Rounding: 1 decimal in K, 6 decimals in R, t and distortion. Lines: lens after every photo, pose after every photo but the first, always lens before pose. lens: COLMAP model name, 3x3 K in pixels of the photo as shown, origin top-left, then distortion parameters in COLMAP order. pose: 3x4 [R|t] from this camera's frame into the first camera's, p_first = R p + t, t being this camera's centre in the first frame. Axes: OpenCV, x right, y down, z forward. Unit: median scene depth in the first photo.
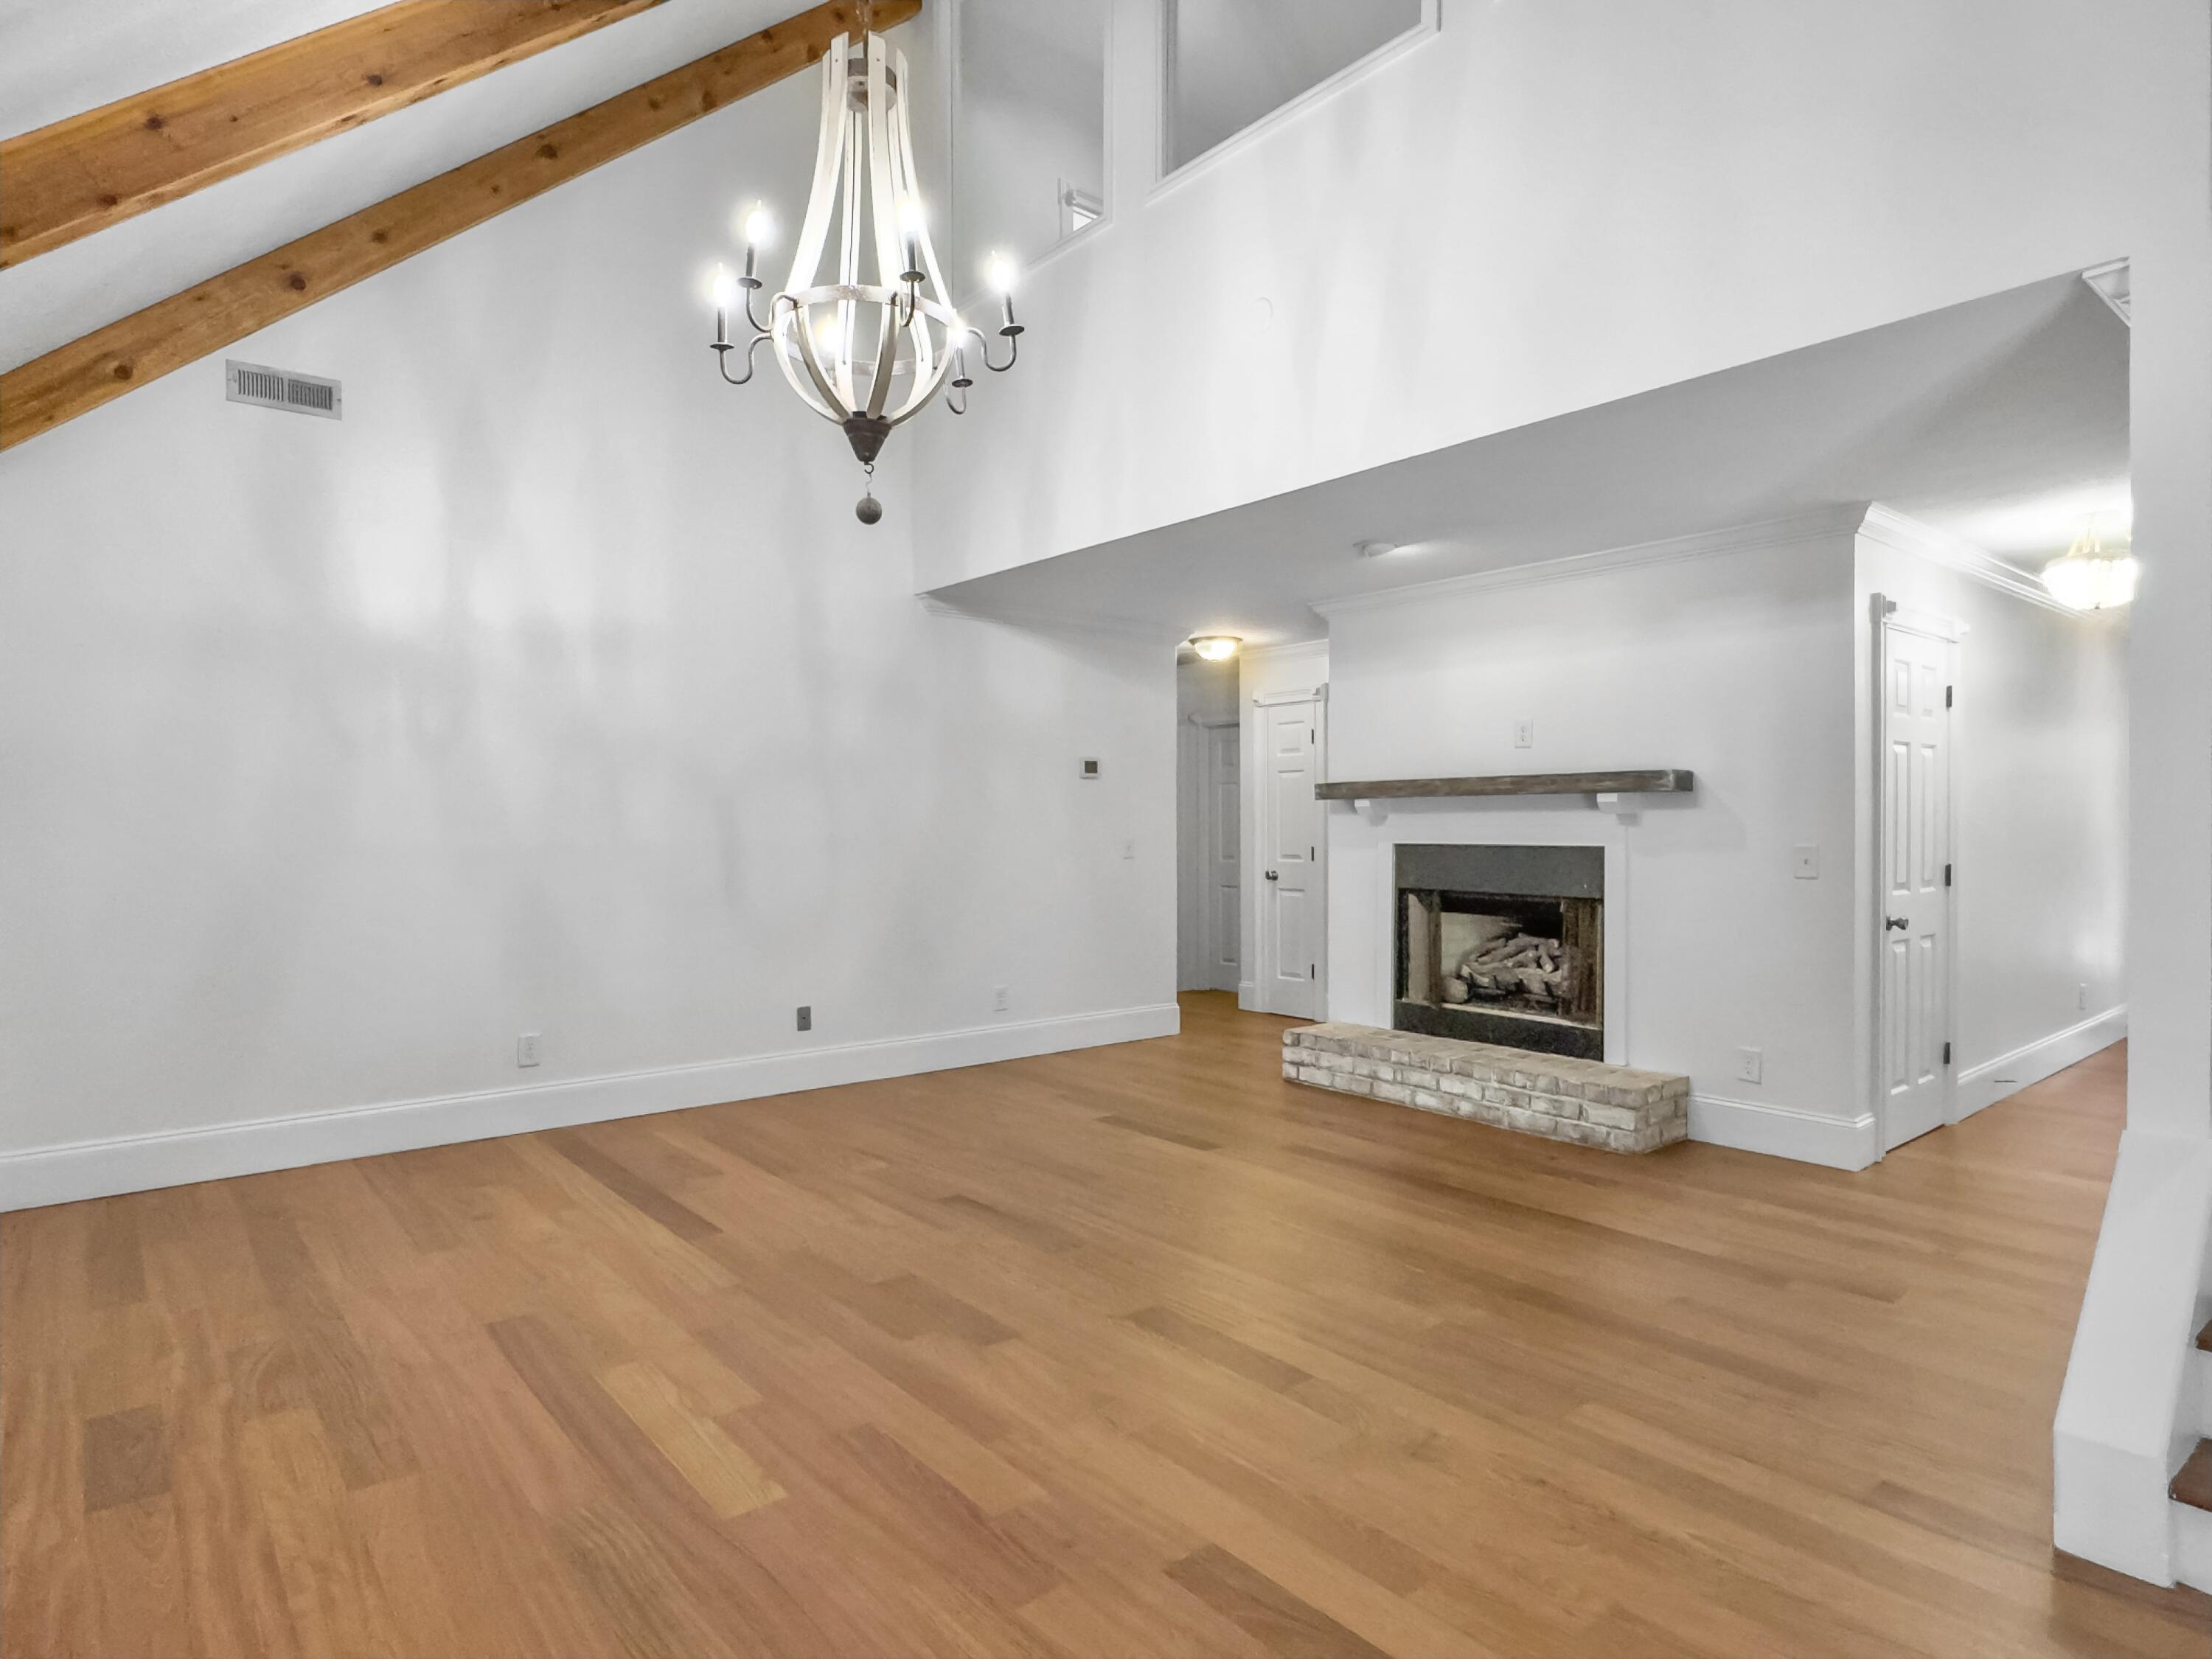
lens RADIAL K [[1215.1, 0, 1109.4], [0, 1215.1, 824.7], [0, 0, 1]] dist [-0.000019, -0.000301]
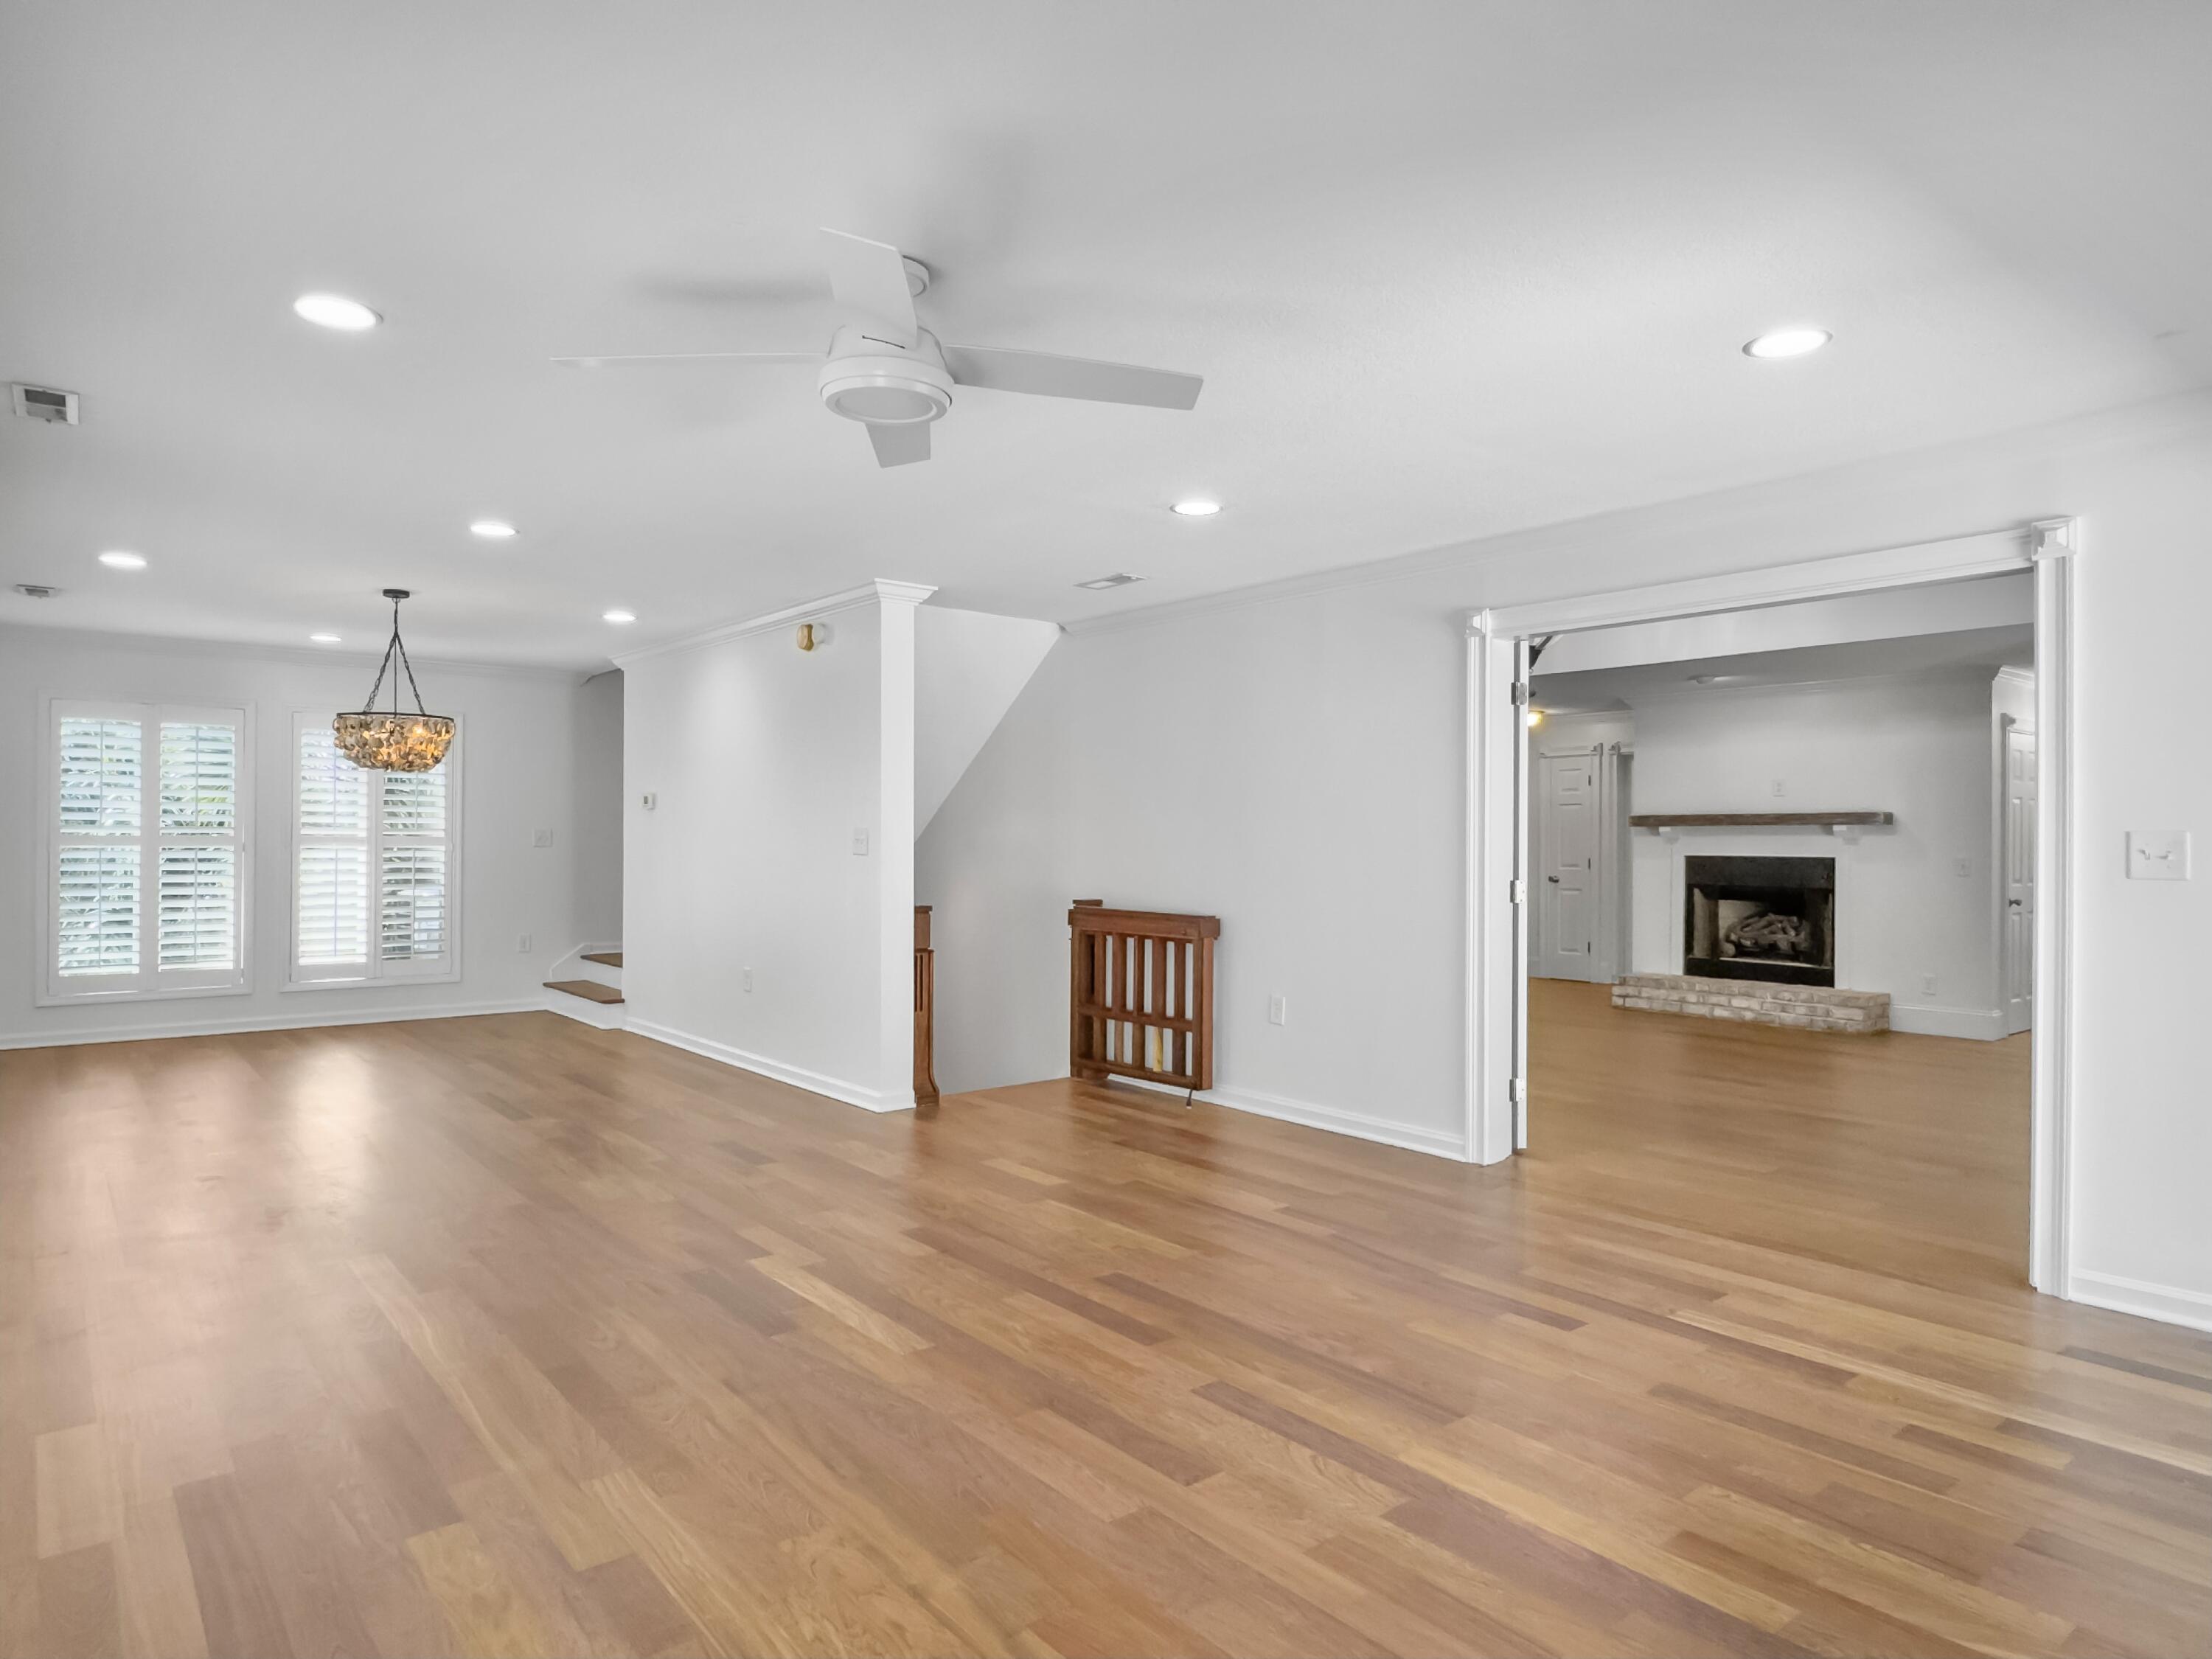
lens RADIAL K [[1311.2, 0, 1106.0], [0, 1311.2, 829.5], [0, 0, 1]] dist [-0.005328, -0.000580]
pose [[0.999833, 0.006128, -0.017191, -0.518245], [-0.006282, 0.999941, -0.008874, 0.002268], [0.017136, 0.008981, 0.999813, -0.745644]]
